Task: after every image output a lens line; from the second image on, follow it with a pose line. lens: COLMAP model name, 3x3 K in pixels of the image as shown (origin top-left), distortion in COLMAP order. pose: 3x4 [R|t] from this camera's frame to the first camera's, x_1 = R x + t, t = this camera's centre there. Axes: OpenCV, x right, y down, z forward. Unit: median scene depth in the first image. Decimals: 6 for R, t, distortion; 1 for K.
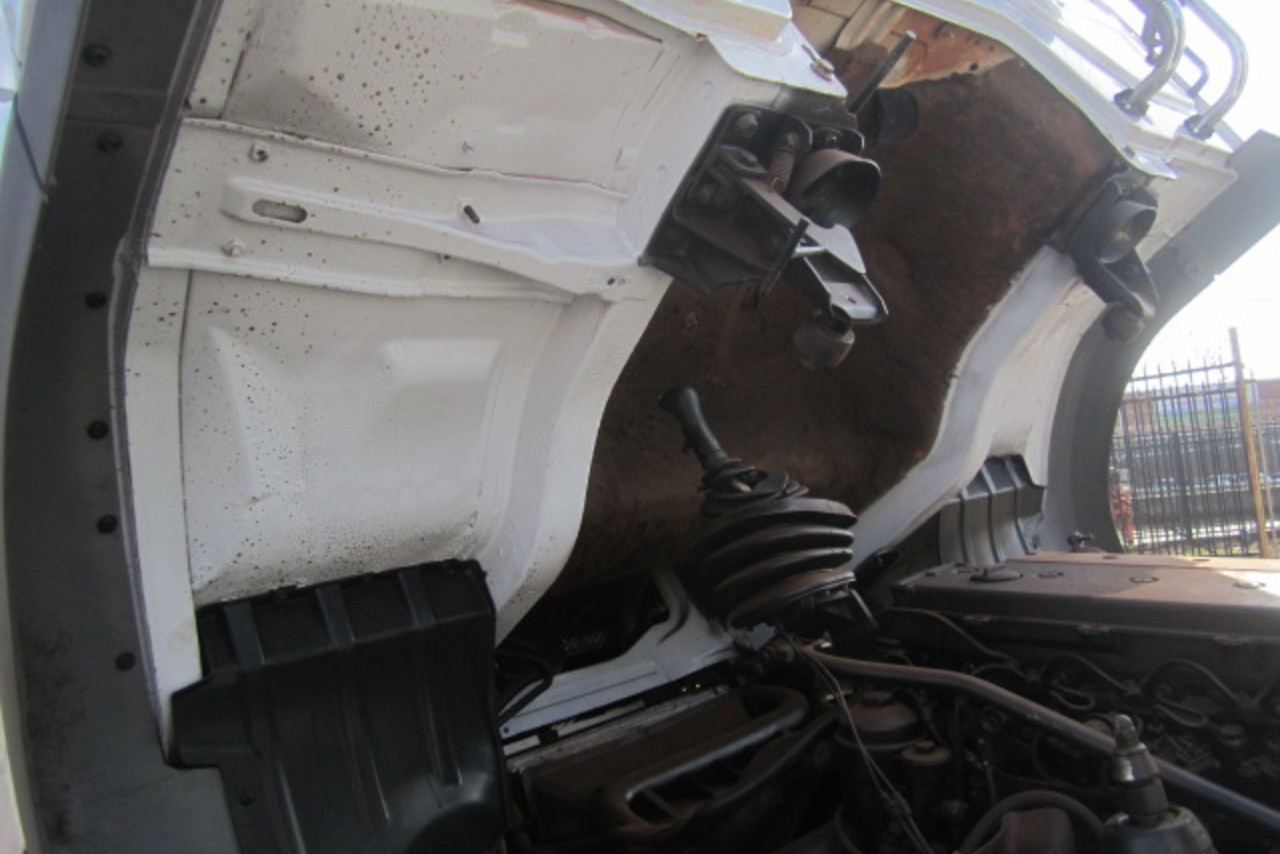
lens RADIAL K [[1061.3, 0, 640.0], [0, 1061.3, 427.0], [0, 0, 1]] dist [0.009649, -0.161797]
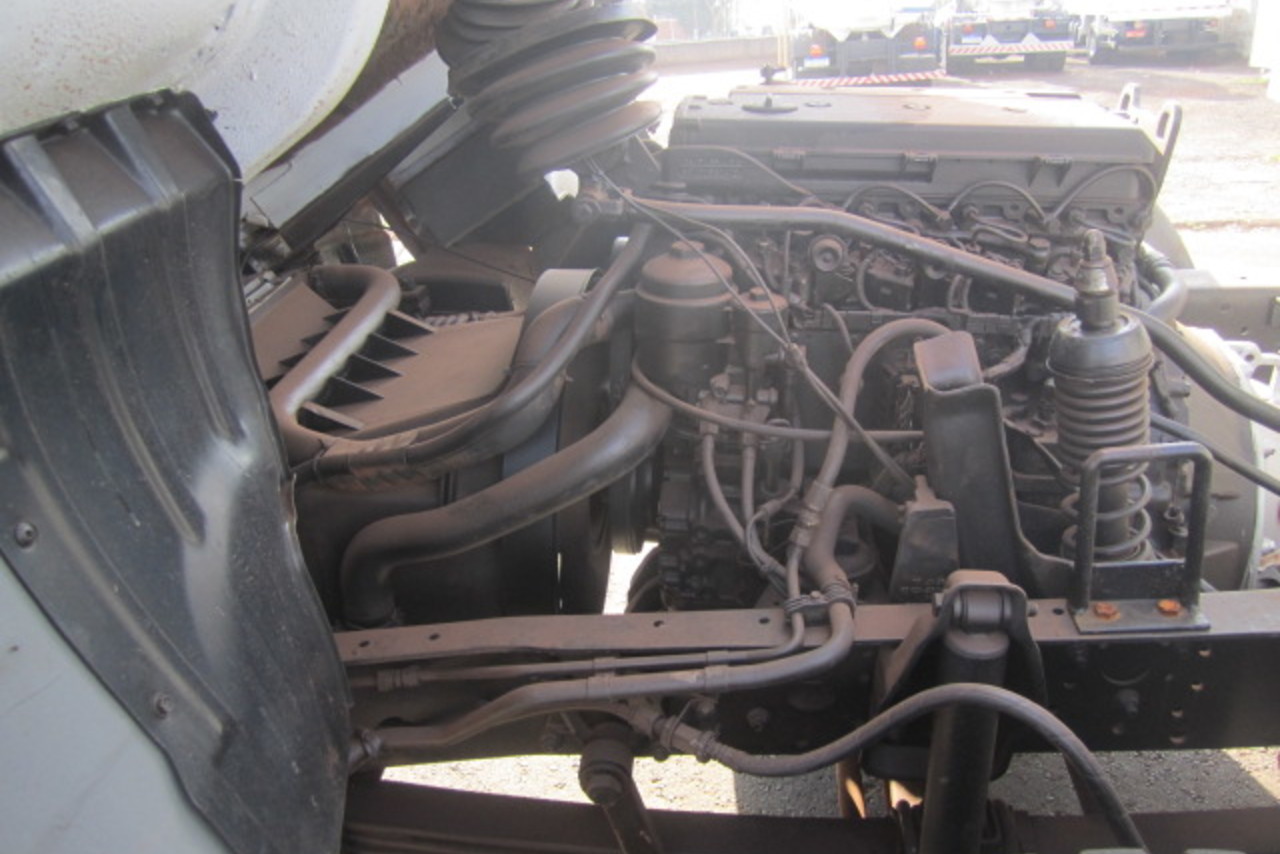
lens RADIAL K [[1061.3, 0, 640.0], [0, 1061.3, 427.0], [0, 0, 1]] dist [0.009649, -0.161797]
pose [[0.793392, -0.189320, 0.578521, -0.353838], [-0.044069, 0.930045, 0.364792, 0.072759], [-0.607113, -0.314918, 0.729548, 0.330569]]
